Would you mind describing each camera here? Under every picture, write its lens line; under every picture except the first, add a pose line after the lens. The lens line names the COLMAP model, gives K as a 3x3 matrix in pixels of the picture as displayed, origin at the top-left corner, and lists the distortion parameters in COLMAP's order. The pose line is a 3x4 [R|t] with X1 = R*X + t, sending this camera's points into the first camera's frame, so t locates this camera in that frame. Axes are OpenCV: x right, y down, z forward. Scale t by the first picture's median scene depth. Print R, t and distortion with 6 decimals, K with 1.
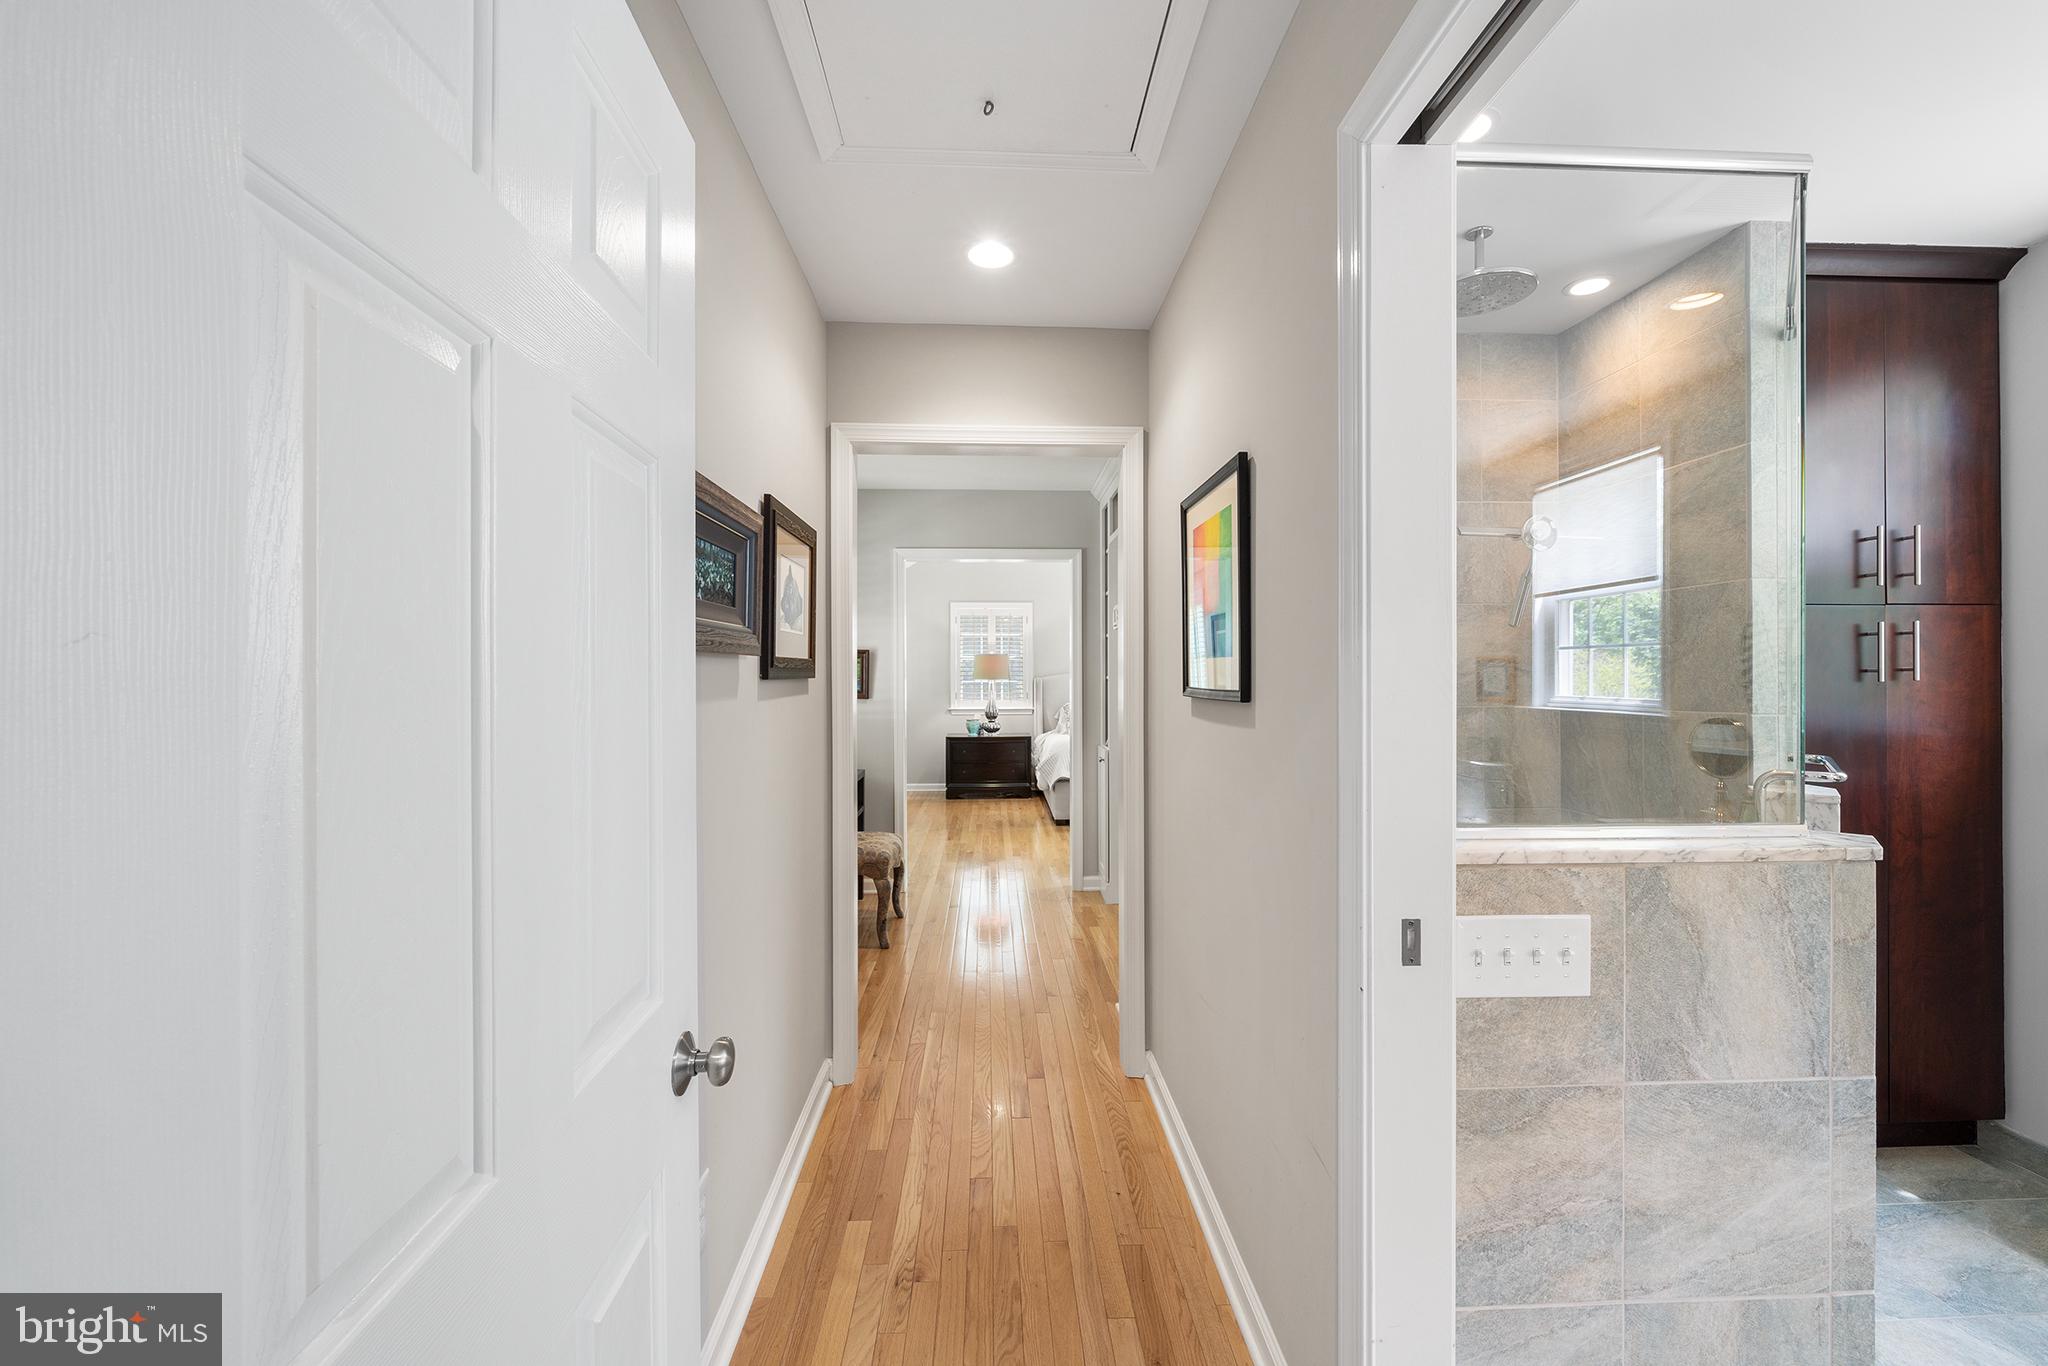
lens RADIAL K [[801.7, 0, 1024.5], [0, 801.7, 676.1], [0, 0, 1]] dist [-0.002701, -0.000136]
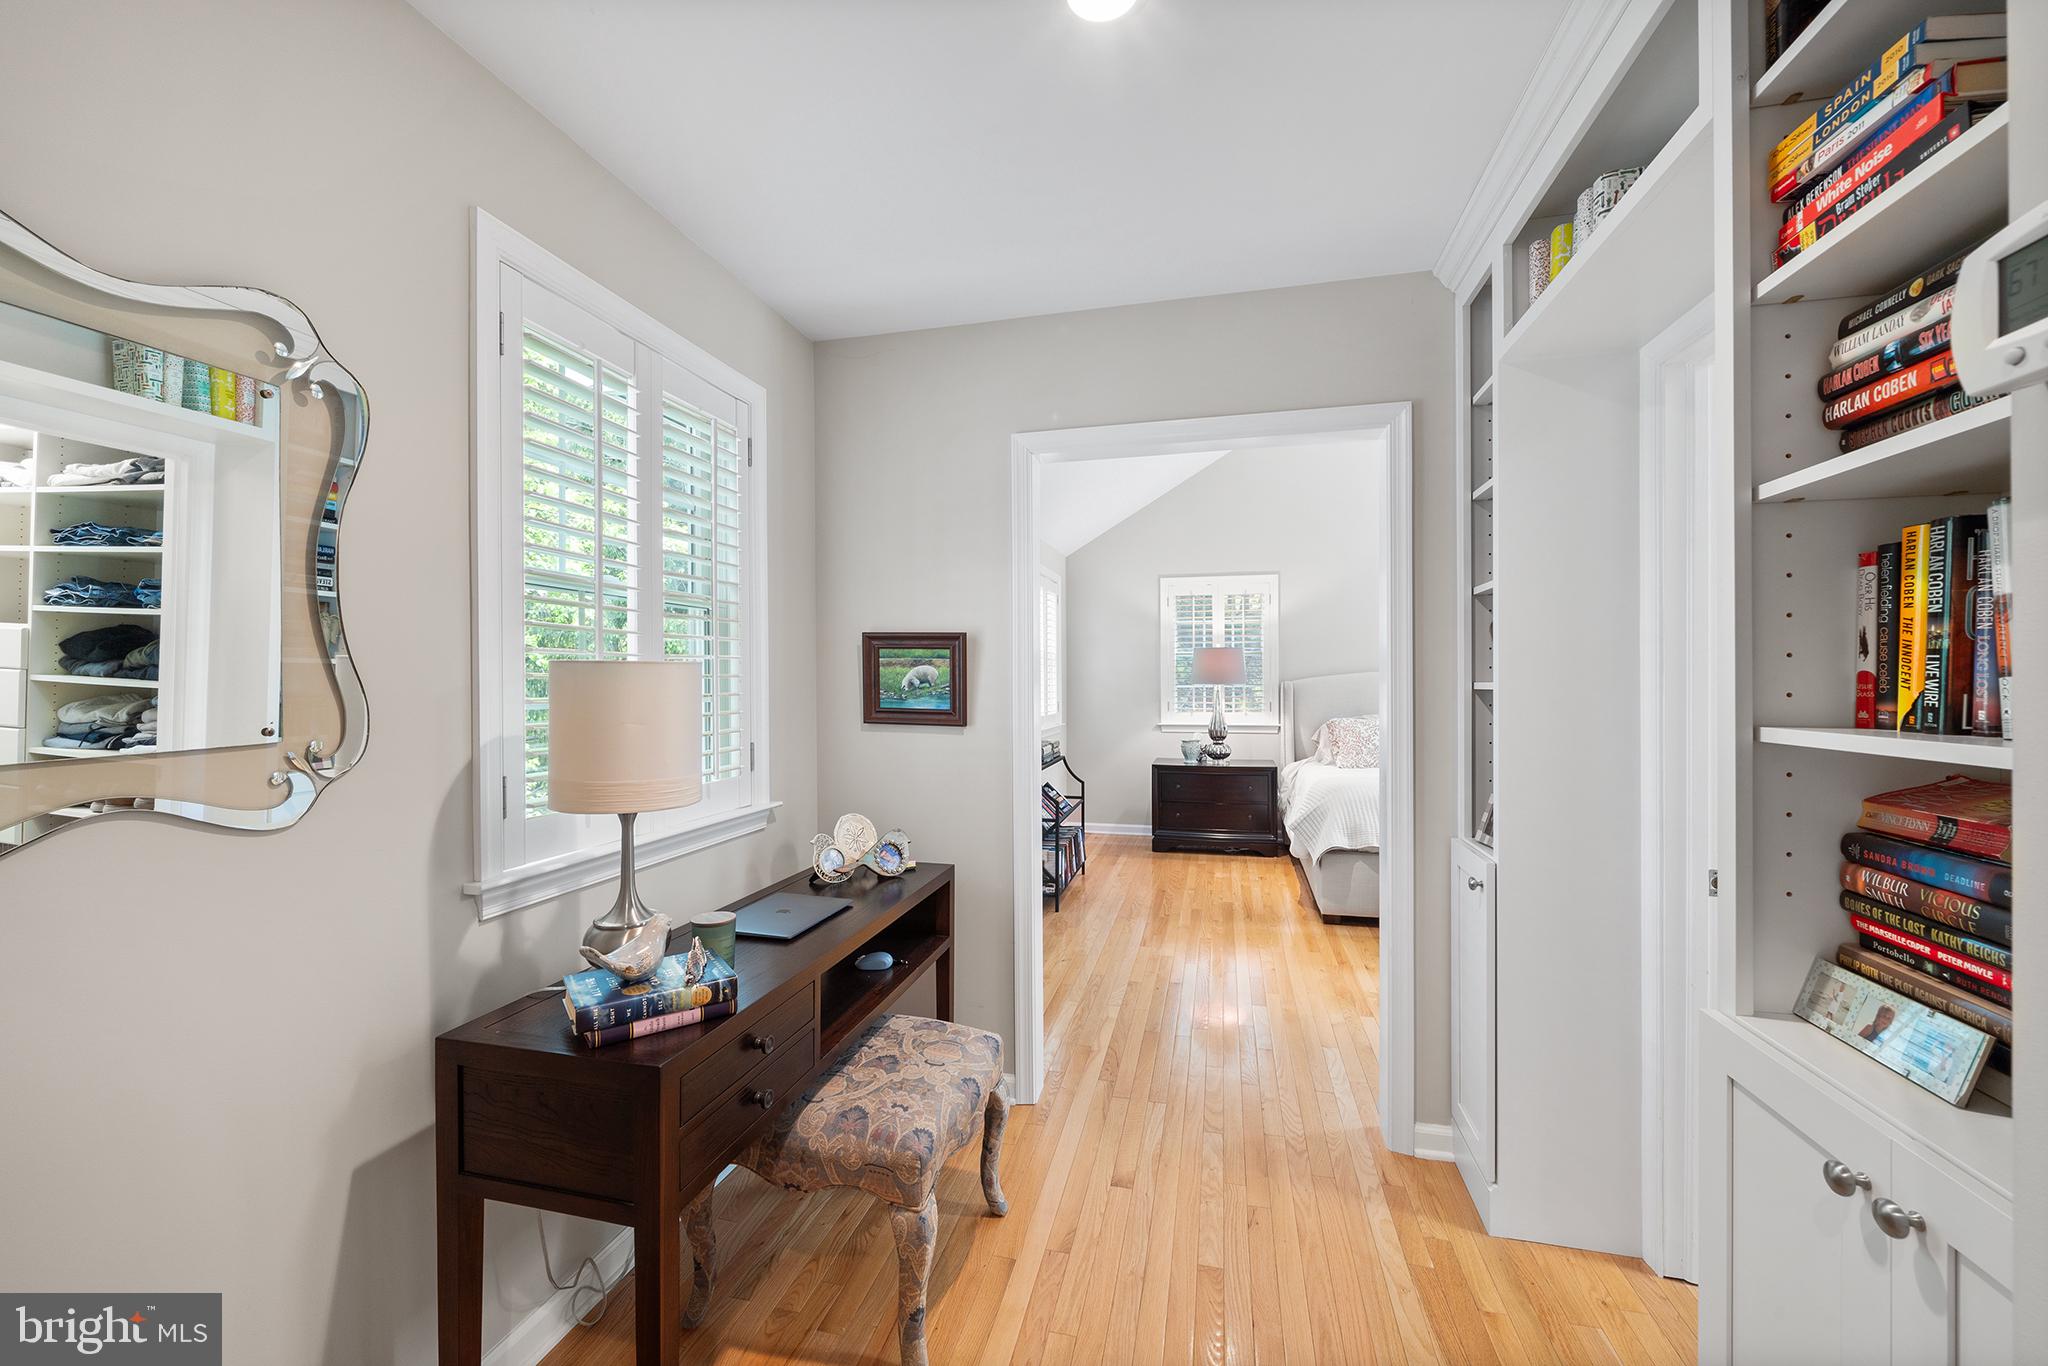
lens RADIAL K [[801.7, 0, 1024.5], [0, 801.7, 676.1], [0, 0, 1]] dist [-0.002701, -0.000136]
pose [[0.959490, -0.000879, -0.281740, -0.005953], [0.000430, 0.999999, -0.001655, -0.001506], [0.281741, 0.001467, 0.959489, 0.280718]]
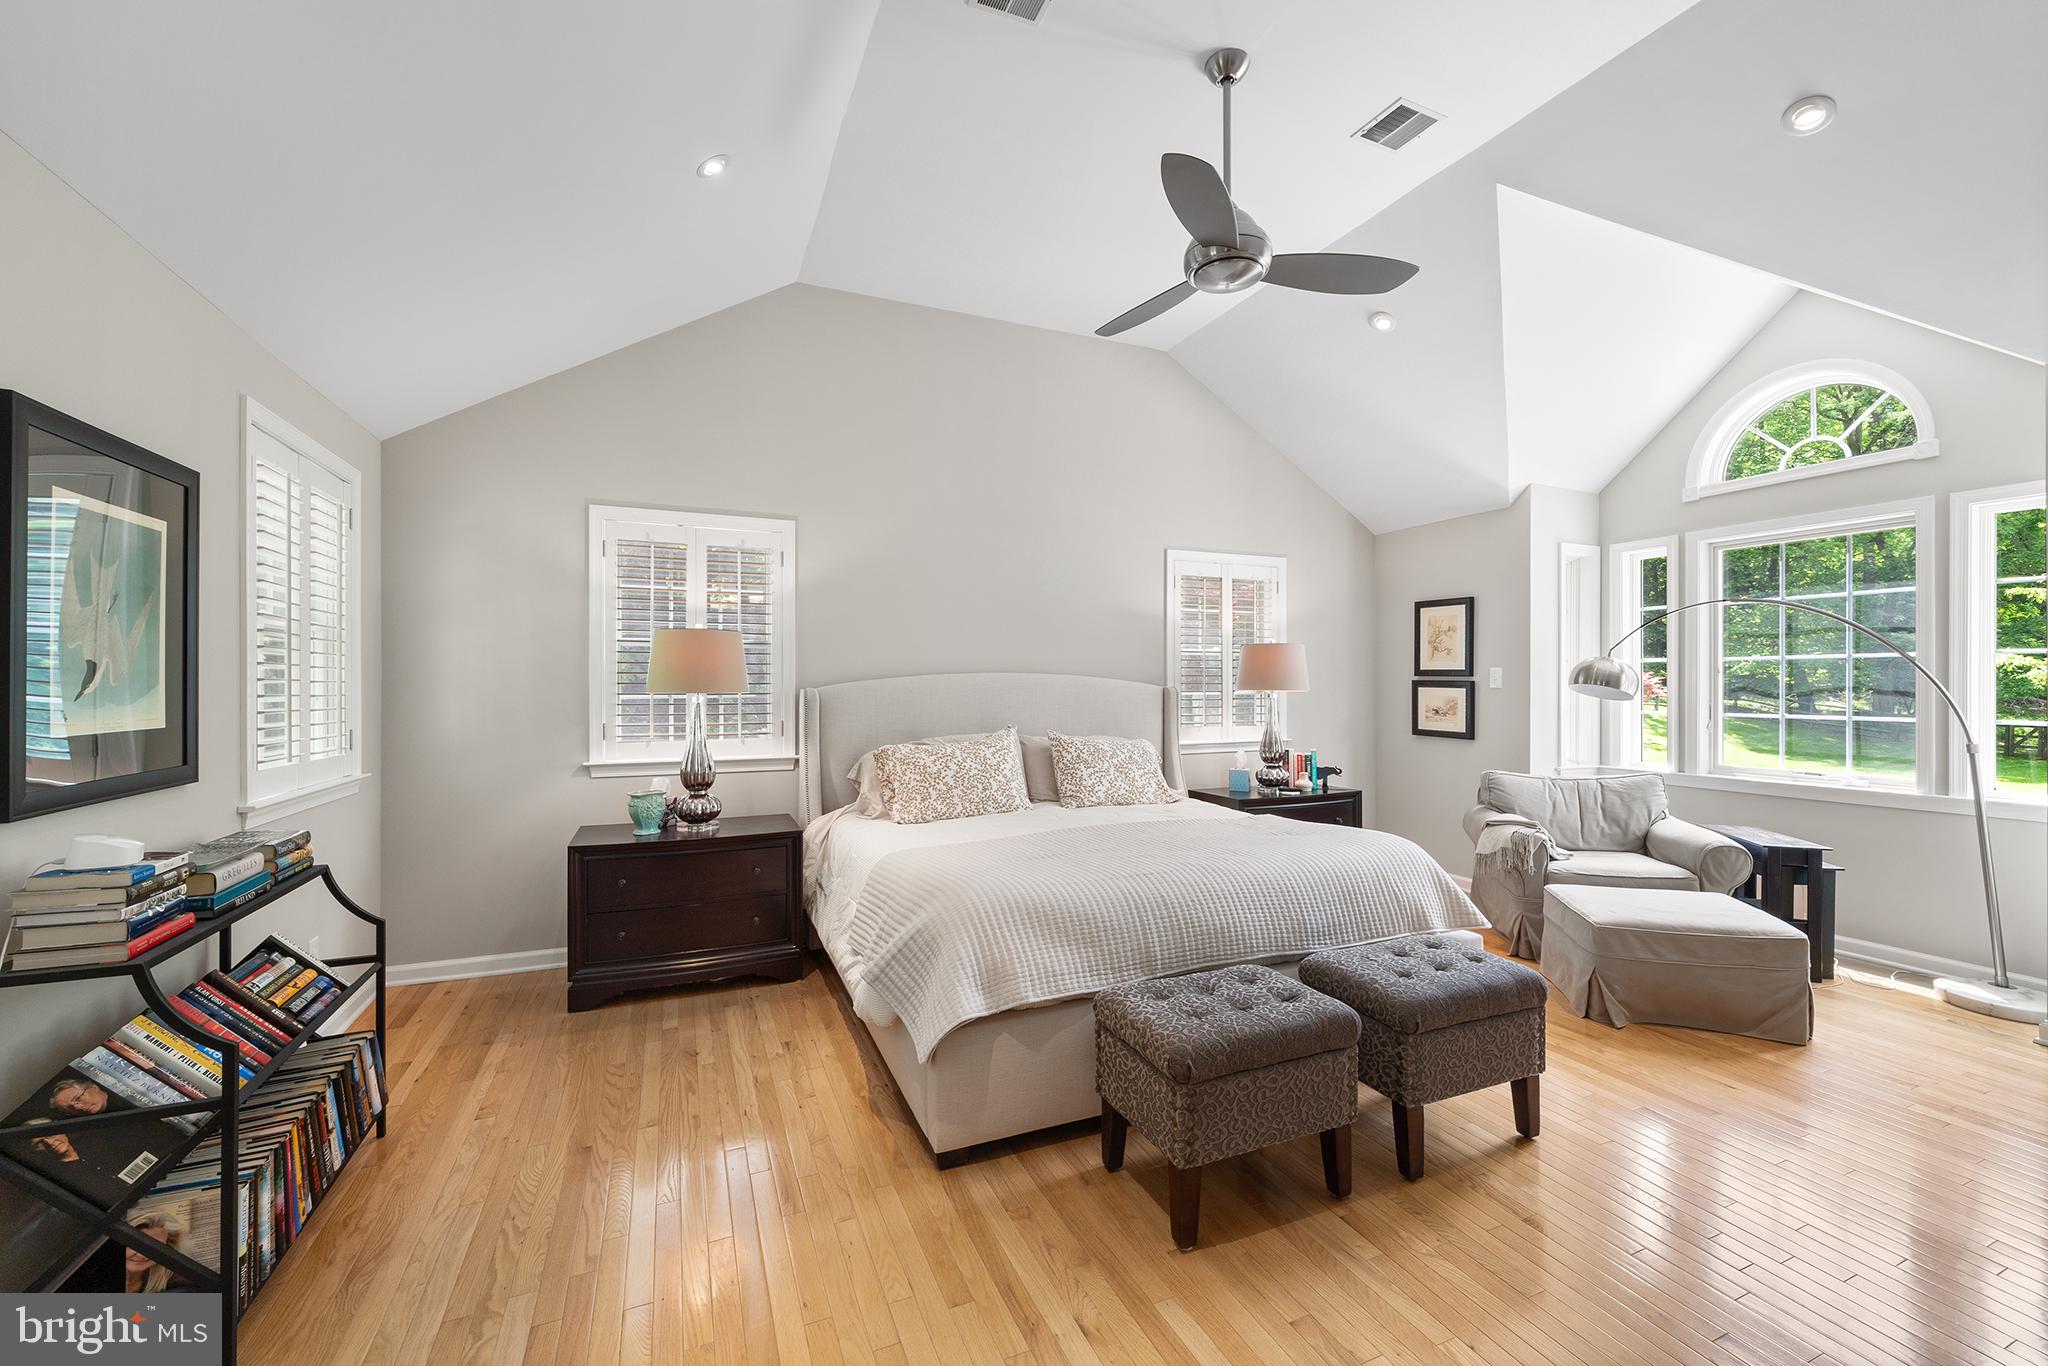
lens RADIAL K [[832.6, 0, 1024.0], [0, 832.6, 683.0], [0, 0, 1]] dist [0.000466, 0.000116]
pose [[0.938291, 0.002851, 0.345836, -0.032743], [-0.001708, 0.999992, -0.003609, 0.000895], [-0.345843, 0.002795, 0.938288, 0.554745]]
